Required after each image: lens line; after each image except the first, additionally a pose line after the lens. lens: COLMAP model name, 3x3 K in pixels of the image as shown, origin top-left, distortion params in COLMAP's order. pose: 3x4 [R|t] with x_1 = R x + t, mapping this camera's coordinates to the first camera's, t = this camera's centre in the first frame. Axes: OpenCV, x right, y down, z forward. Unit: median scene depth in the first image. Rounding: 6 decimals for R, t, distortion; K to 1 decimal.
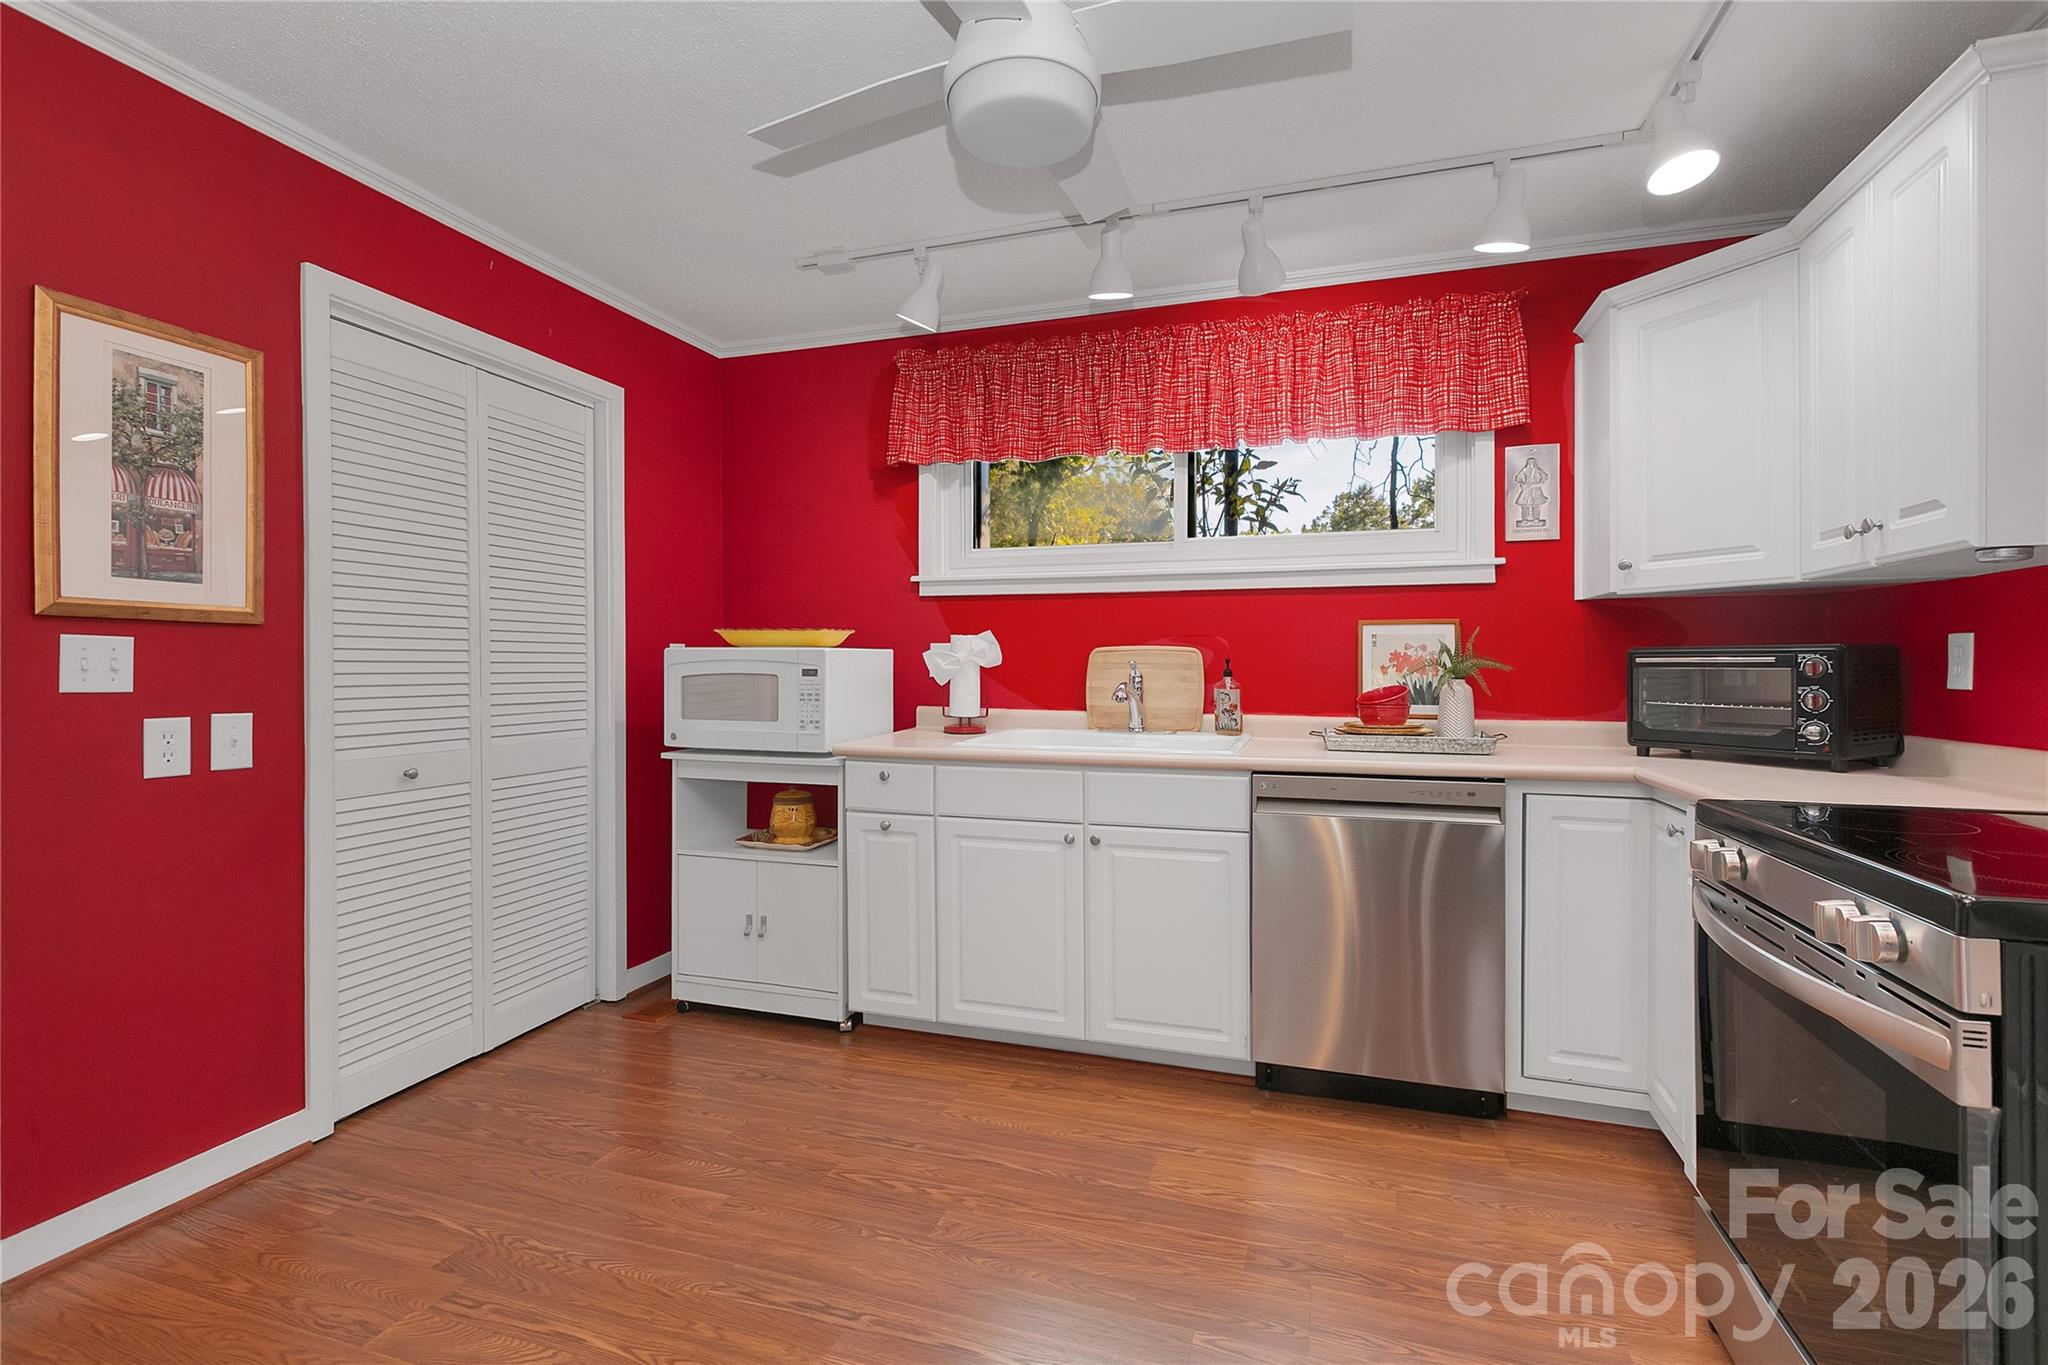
lens RADIAL K [[921.0, 0, 1032.8], [0, 921.0, 650.4], [0, 0, 1]] dist [-0.003206, -0.000222]
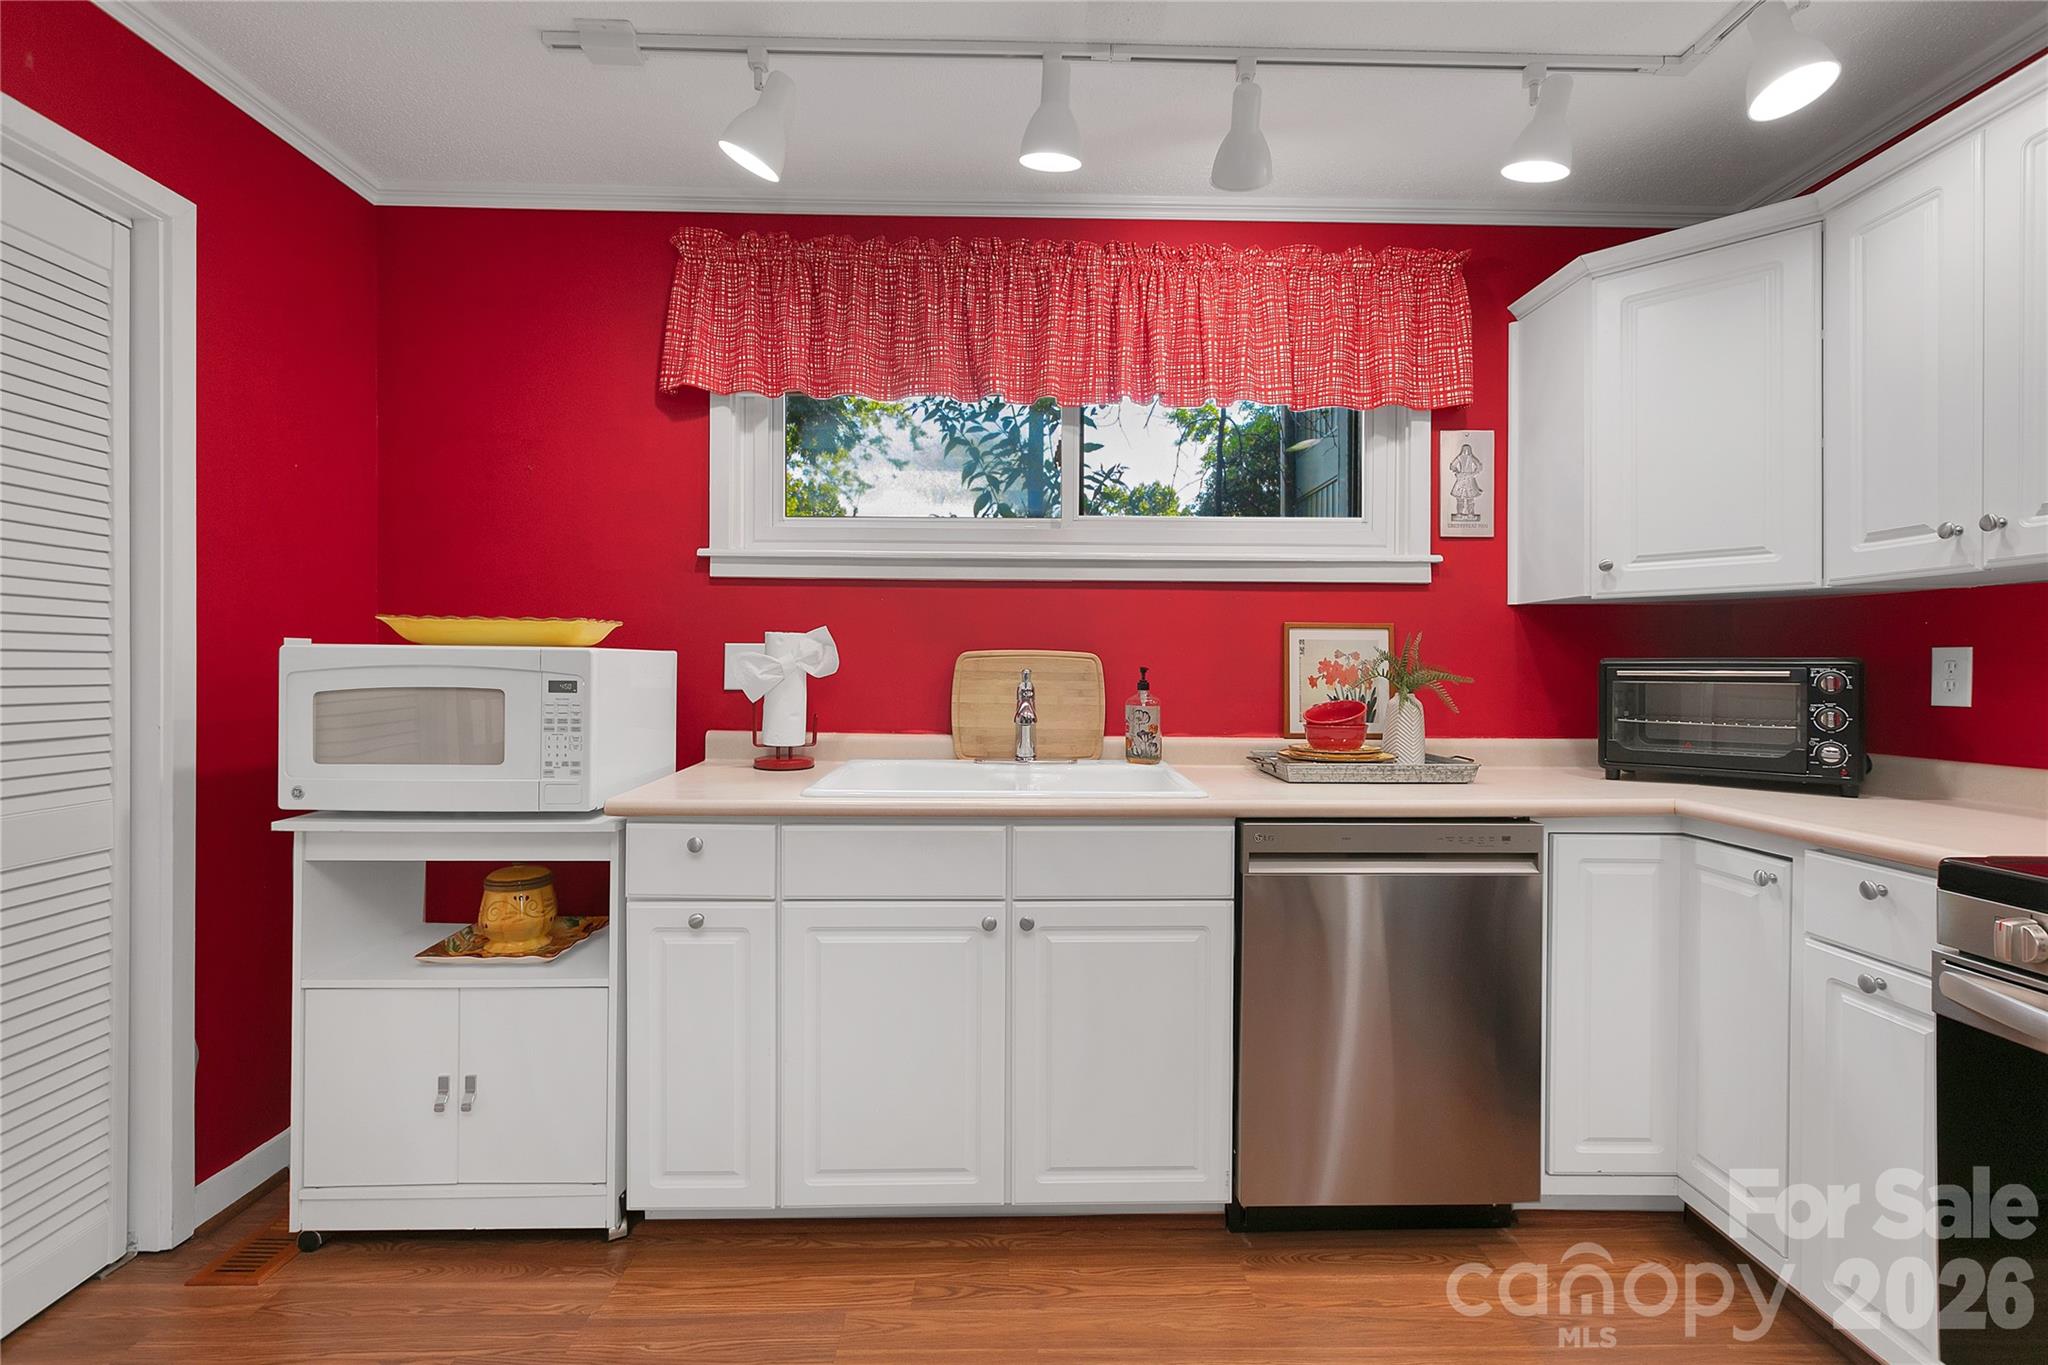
lens RADIAL K [[910.6, 0, 1032.6], [0, 910.6, 658.2], [0, 0, 1]] dist [0.002690, -0.000189]
pose [[0.944040, 0.008584, 0.329719, -0.141557], [-0.009977, 0.999947, 0.002535, -0.000001], [-0.329680, -0.005683, 0.944076, 0.295933]]
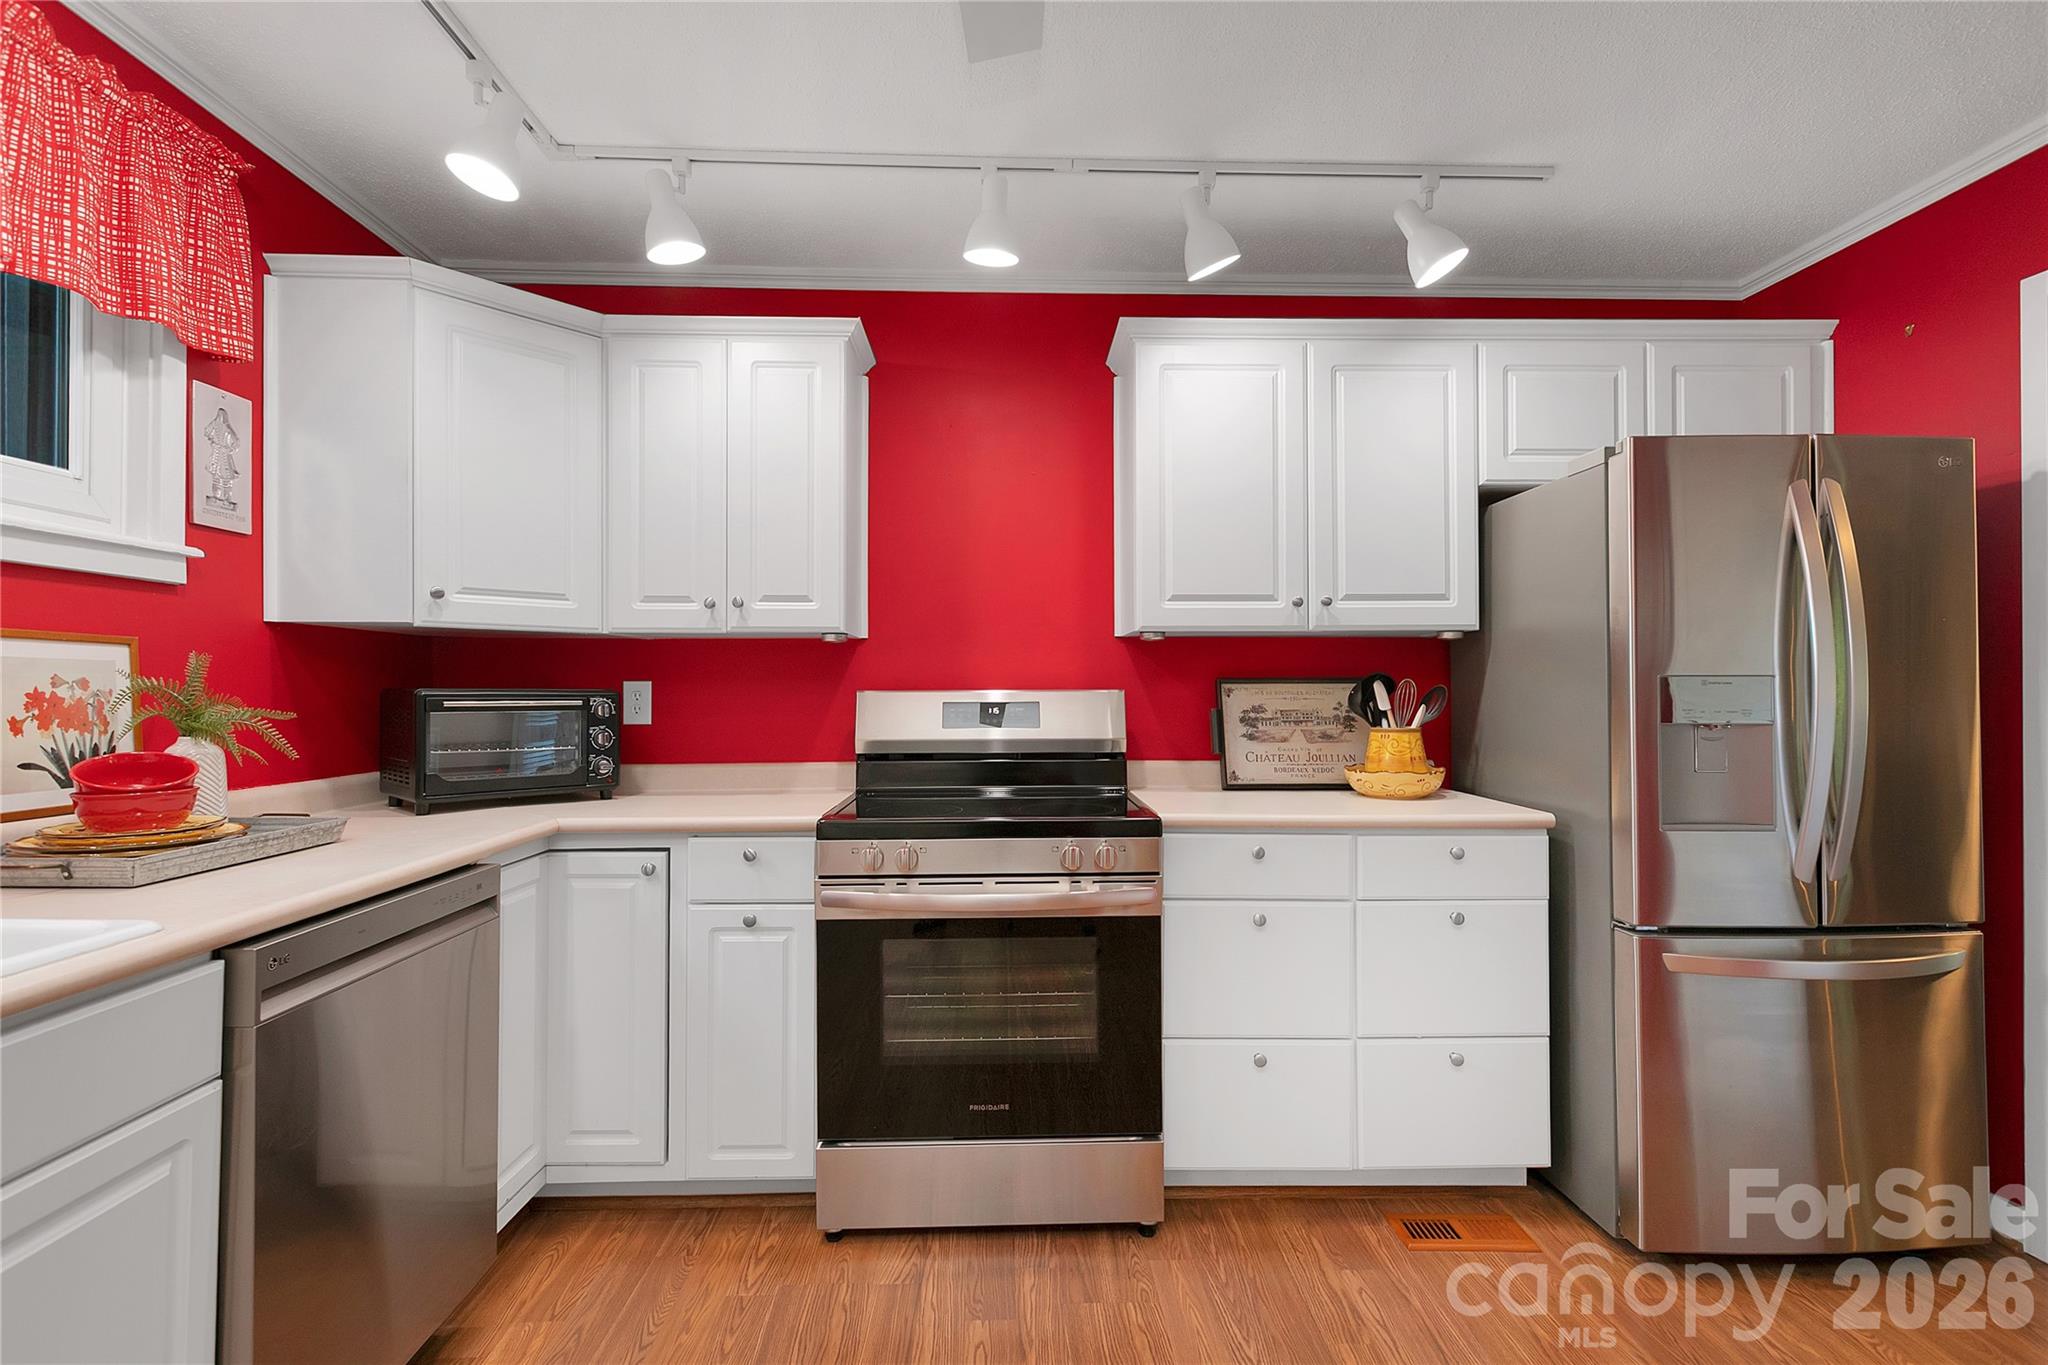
lens RADIAL K [[943.4, 0, 1027.3], [0, 943.4, 674.7], [0, 0, 1]] dist [0.004773, 0.000037]
pose [[-0.337442, 0.016419, 0.941203, -0.312753], [-0.015047, 0.999626, -0.022833, -0.004113], [-0.941226, -0.021867, -0.337069, 0.654739]]
